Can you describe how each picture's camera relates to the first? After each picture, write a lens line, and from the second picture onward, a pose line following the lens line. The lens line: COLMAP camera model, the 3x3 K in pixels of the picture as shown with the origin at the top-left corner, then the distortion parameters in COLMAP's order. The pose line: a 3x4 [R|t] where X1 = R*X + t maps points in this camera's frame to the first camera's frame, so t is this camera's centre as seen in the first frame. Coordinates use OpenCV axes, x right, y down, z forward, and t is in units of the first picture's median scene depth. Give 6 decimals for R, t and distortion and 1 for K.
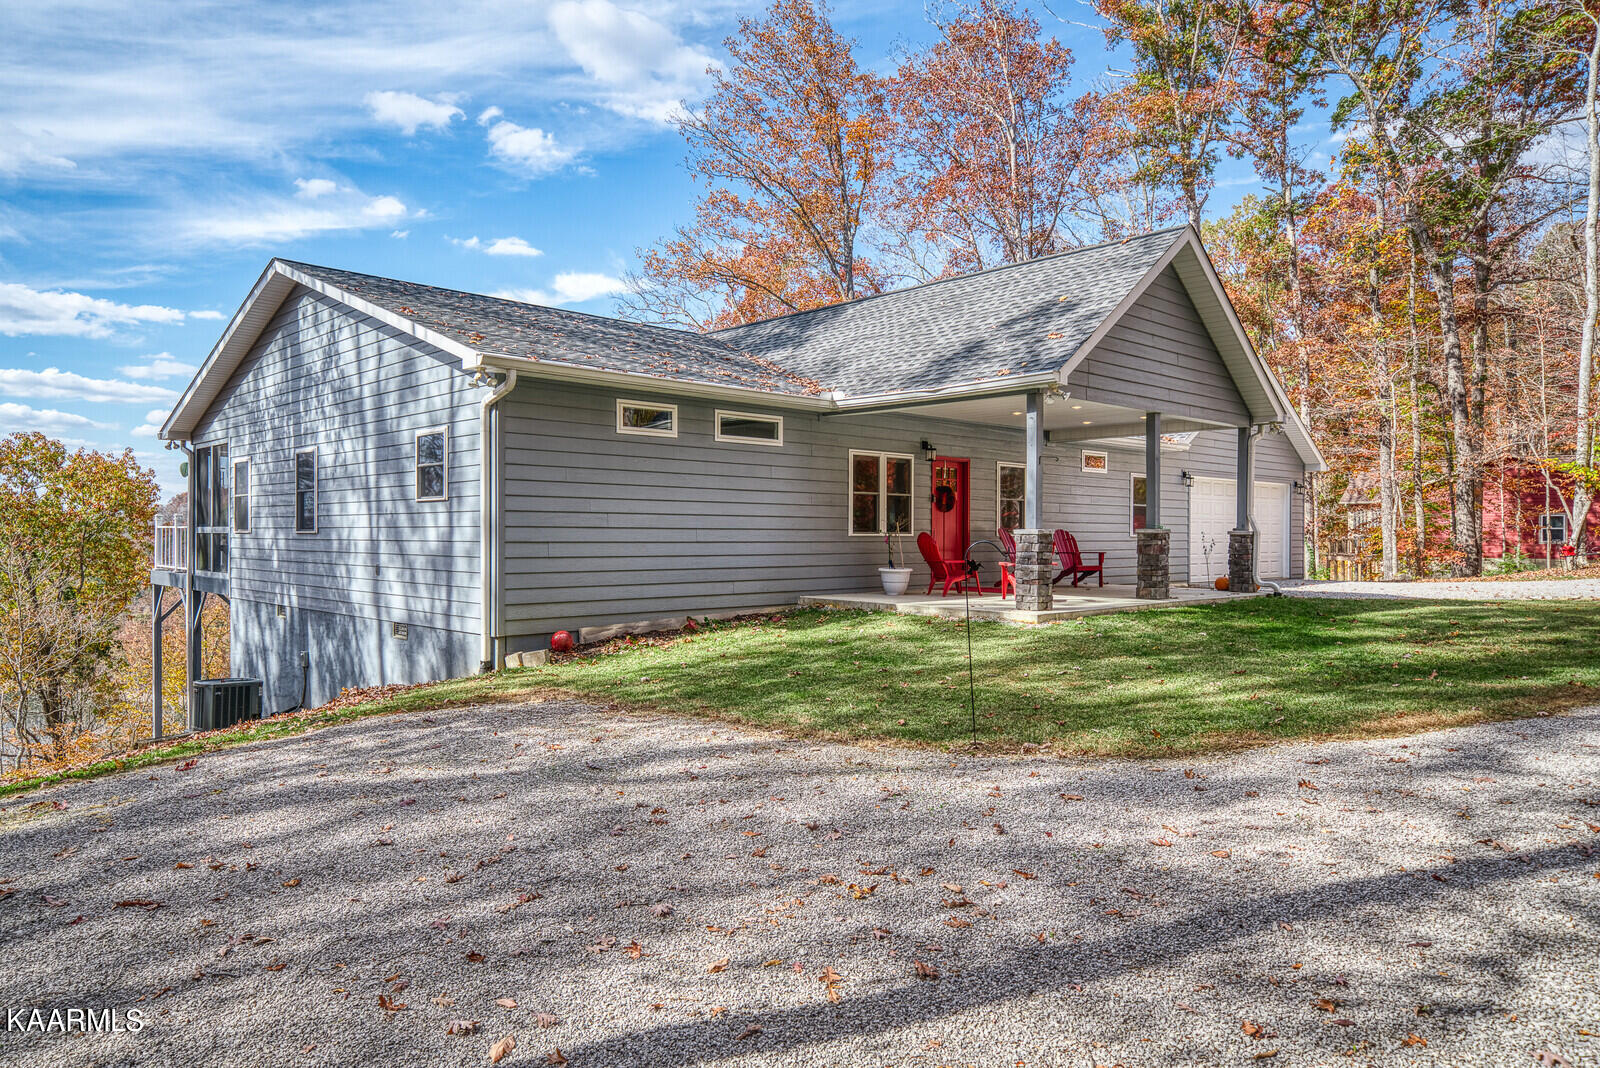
lens RADIAL K [[1059.1, 0, 801.3], [0, 1059.1, 540.6], [0, 0, 1]] dist [0.032146, 0.012543]
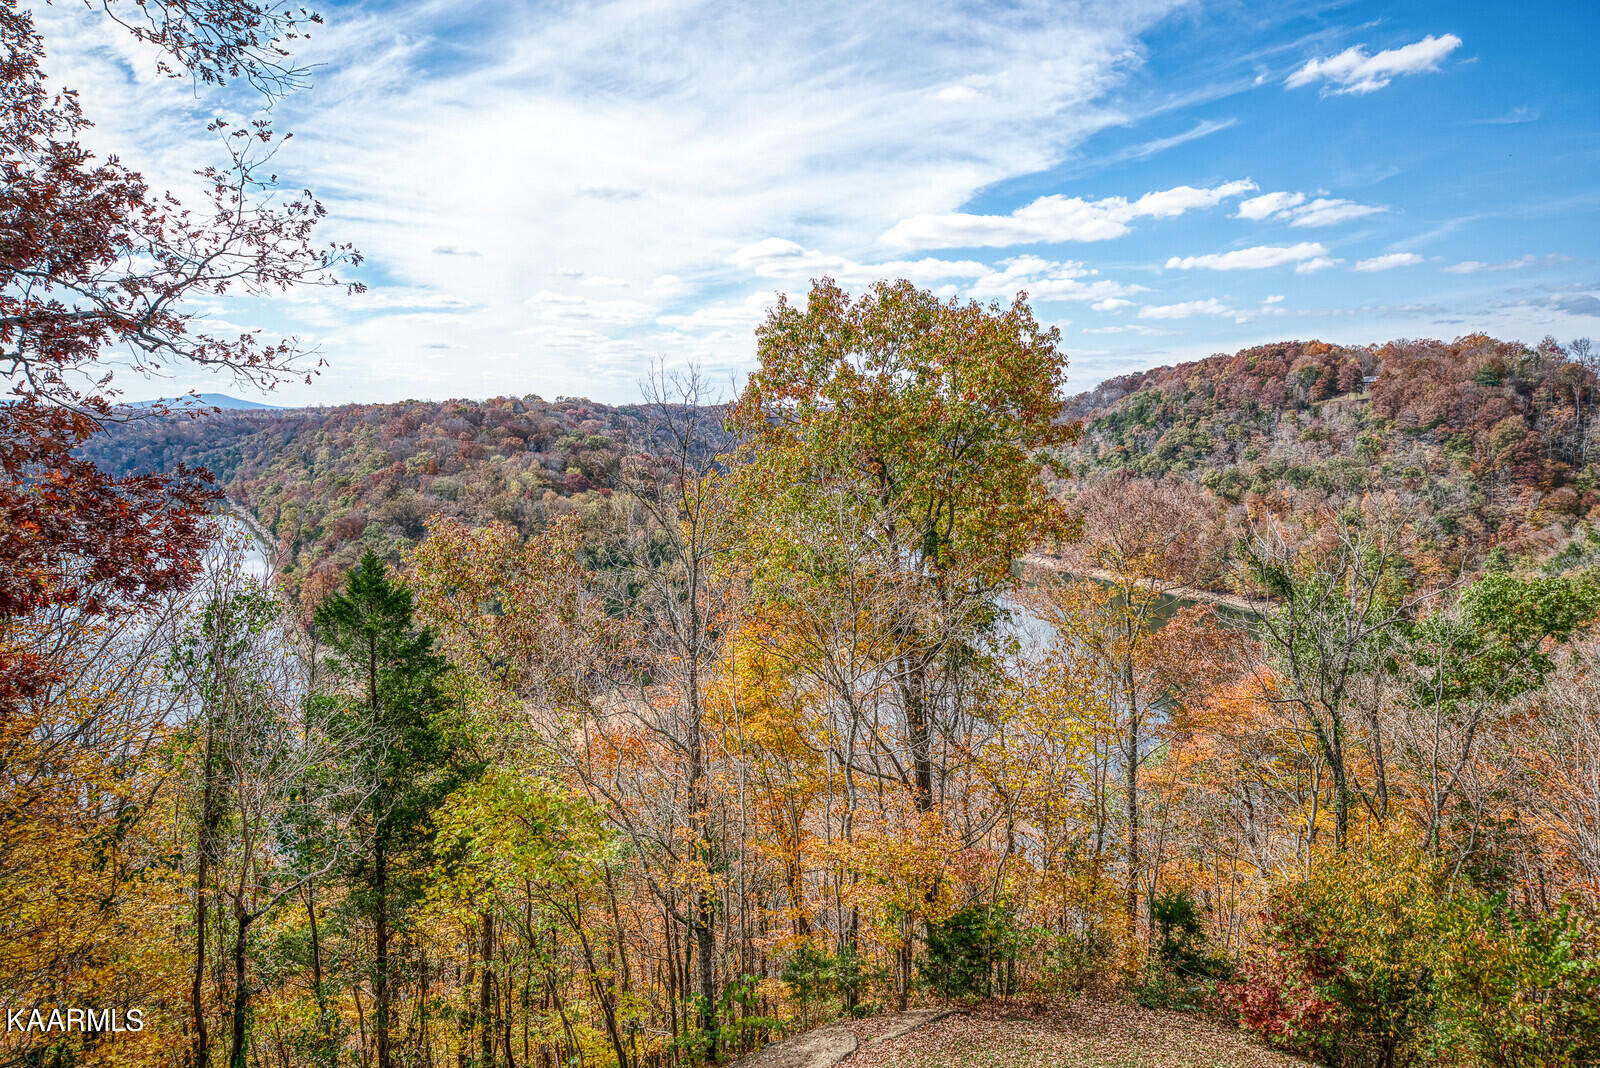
lens RADIAL K [[1059.1, 0, 789.3], [0, 1059.1, 526.2], [0, 0, 1]] dist [0.032146, 0.012543]
pose [[0.688715, 0.071607, -0.721487, -0.294804], [0.000274, 0.995085, 0.099023, -0.018404], [0.725032, -0.068397, 0.685310, 0.515734]]
